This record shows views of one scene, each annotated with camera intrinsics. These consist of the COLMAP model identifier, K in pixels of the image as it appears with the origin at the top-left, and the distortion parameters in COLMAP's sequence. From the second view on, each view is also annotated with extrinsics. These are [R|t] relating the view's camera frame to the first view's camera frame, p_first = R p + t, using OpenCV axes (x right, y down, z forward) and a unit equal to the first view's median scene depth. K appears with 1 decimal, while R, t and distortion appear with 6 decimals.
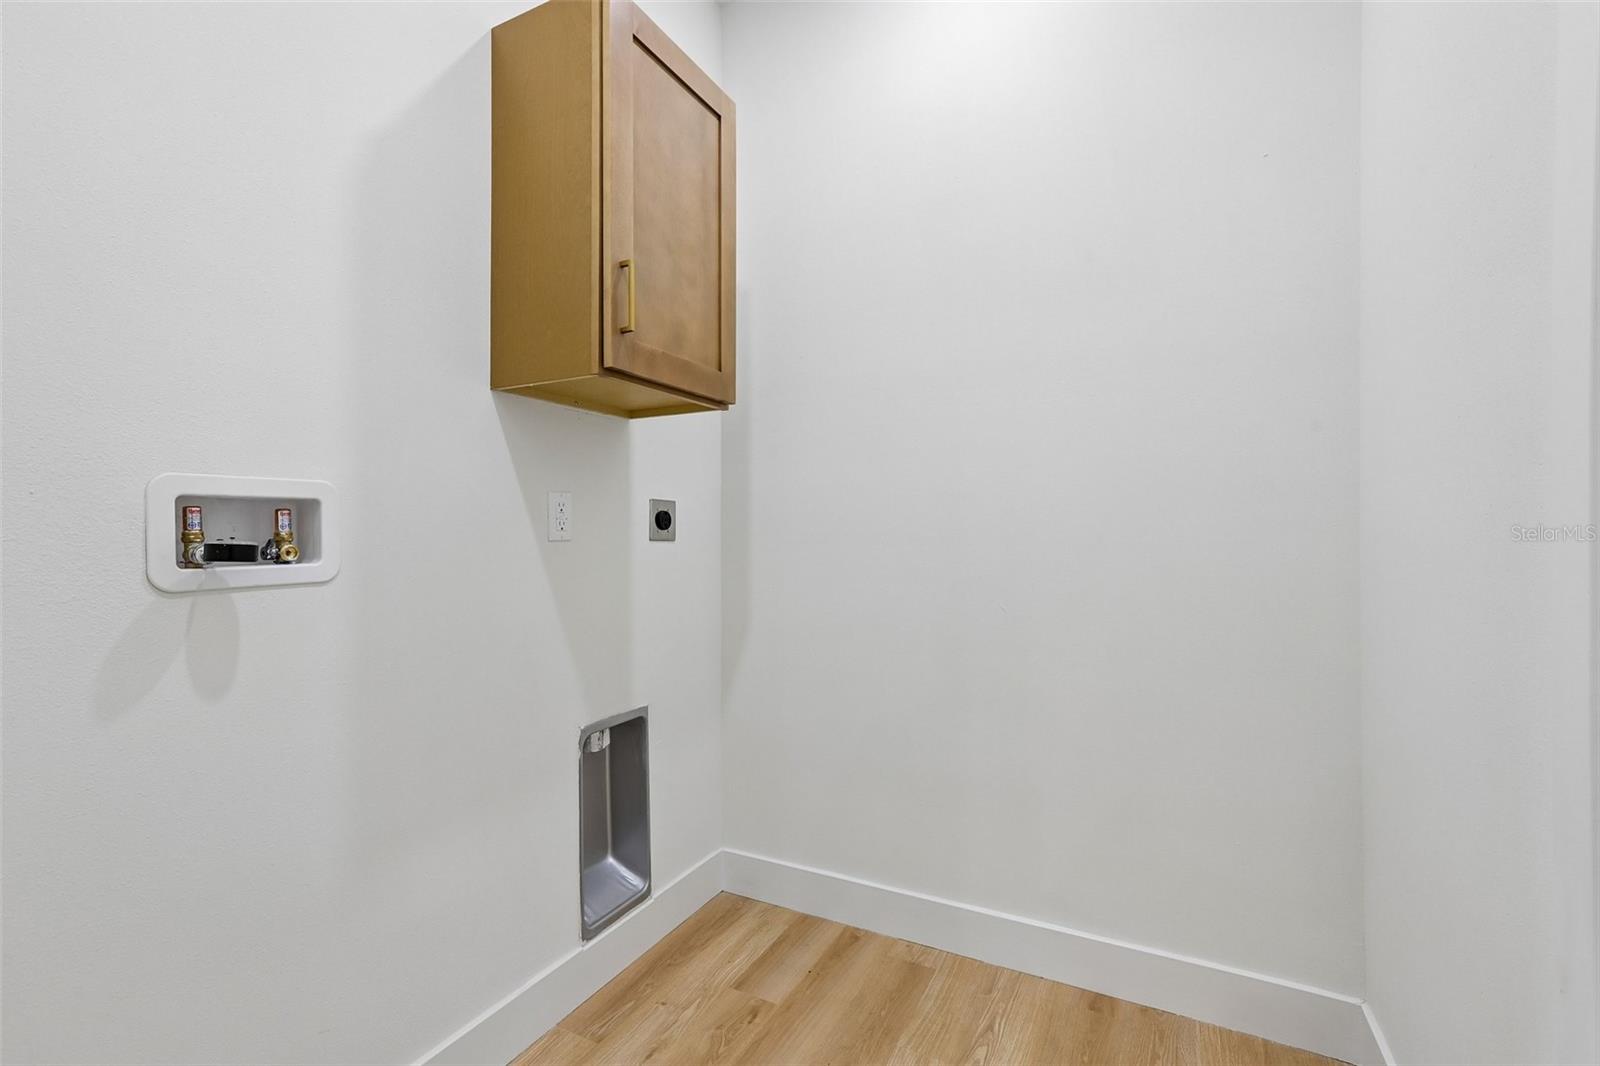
lens RADIAL K [[719.6, 0, 800.8], [0, 719.6, 532.7], [0, 0, 1]] dist [-0.025710, 0.017666]
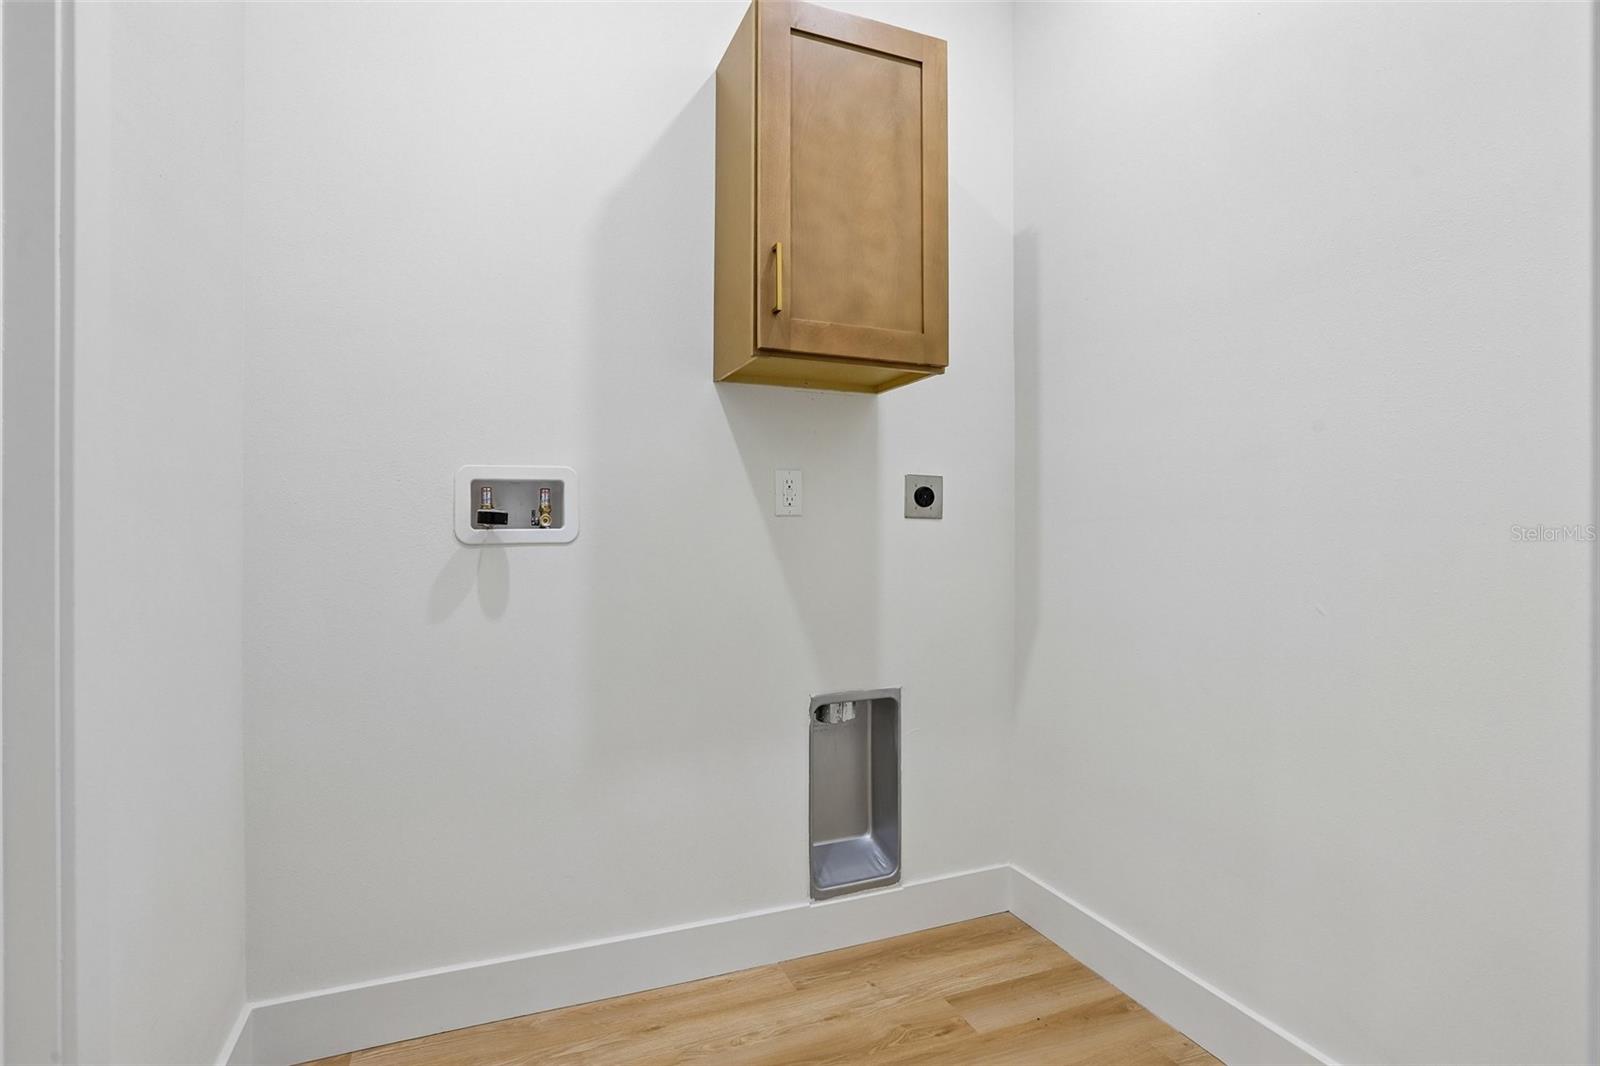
lens RADIAL K [[791.6, 0, 800.1], [0, 791.6, 532.8], [0, 0, 1]] dist [-0.041752, 0.001234]
pose [[0.754645, 0.005377, -0.656112, 0.448412], [-0.001870, 0.999980, 0.006044, 0.029413], [0.656131, -0.003335, 0.754639, 0.124855]]
